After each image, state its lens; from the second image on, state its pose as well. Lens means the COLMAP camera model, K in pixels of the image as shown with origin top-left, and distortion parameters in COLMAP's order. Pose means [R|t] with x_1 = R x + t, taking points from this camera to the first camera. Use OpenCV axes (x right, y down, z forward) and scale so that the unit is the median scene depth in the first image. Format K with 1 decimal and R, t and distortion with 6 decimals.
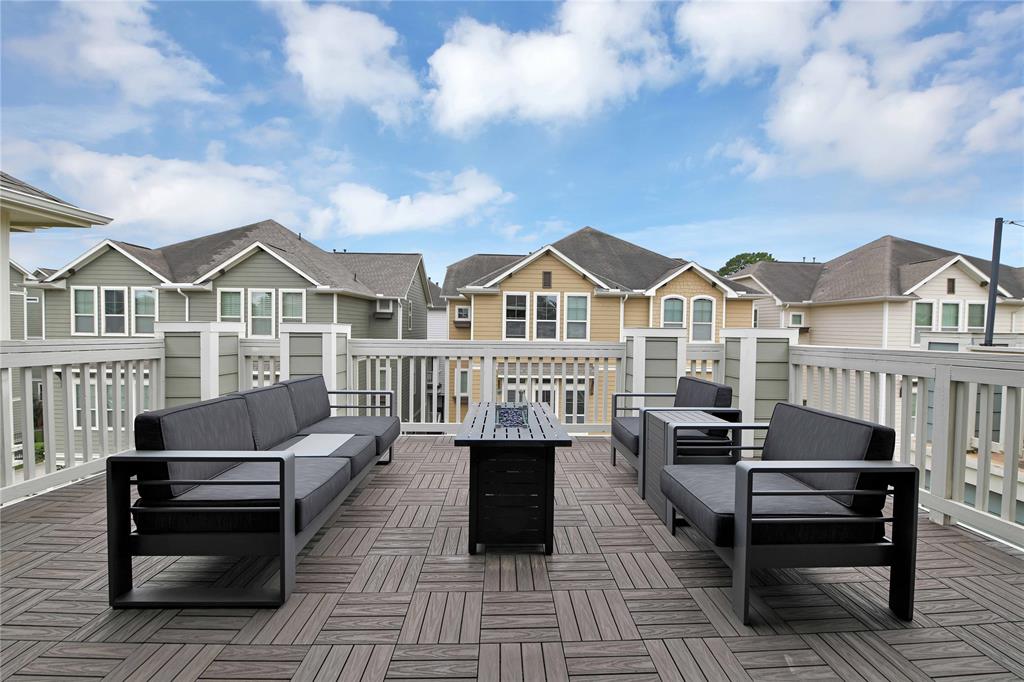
lens RADIAL K [[415.9, 0, 512.0], [0, 415.9, 341.0], [0, 0, 1]] dist [-0.019825, -0.000117]
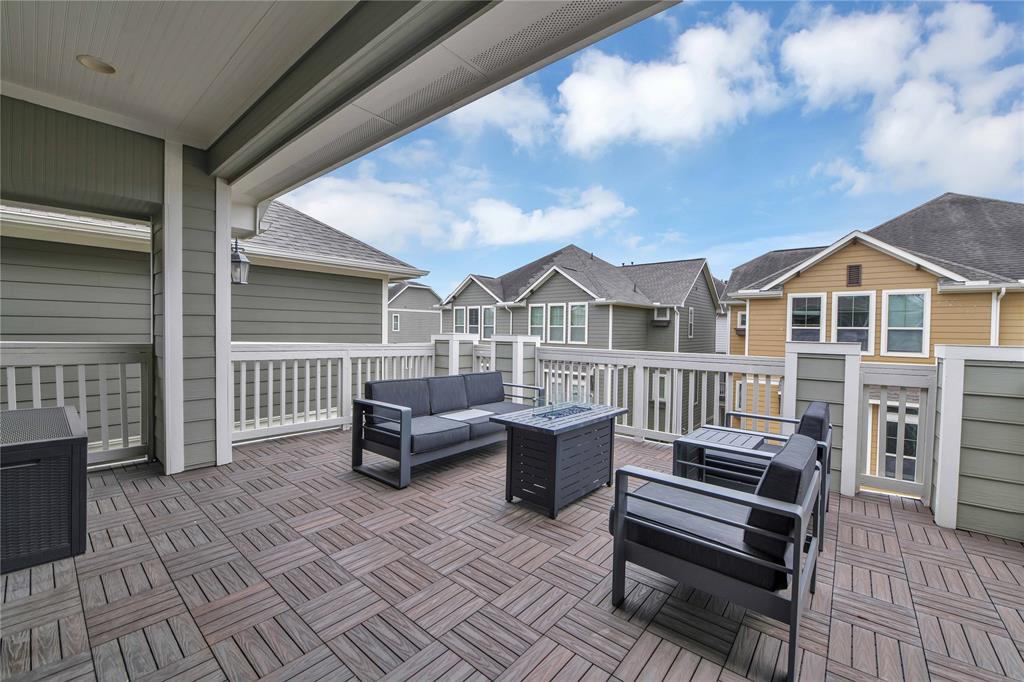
lens RADIAL K [[419.1, 0, 511.1], [0, 419.1, 332.6], [0, 0, 1]] dist [-0.004178, -0.005669]
pose [[0.732749, 0.001791, -0.680497, 0.147417], [-0.024776, 0.999404, -0.024048, -0.005303], [0.680048, 0.034481, 0.732356, -0.011449]]
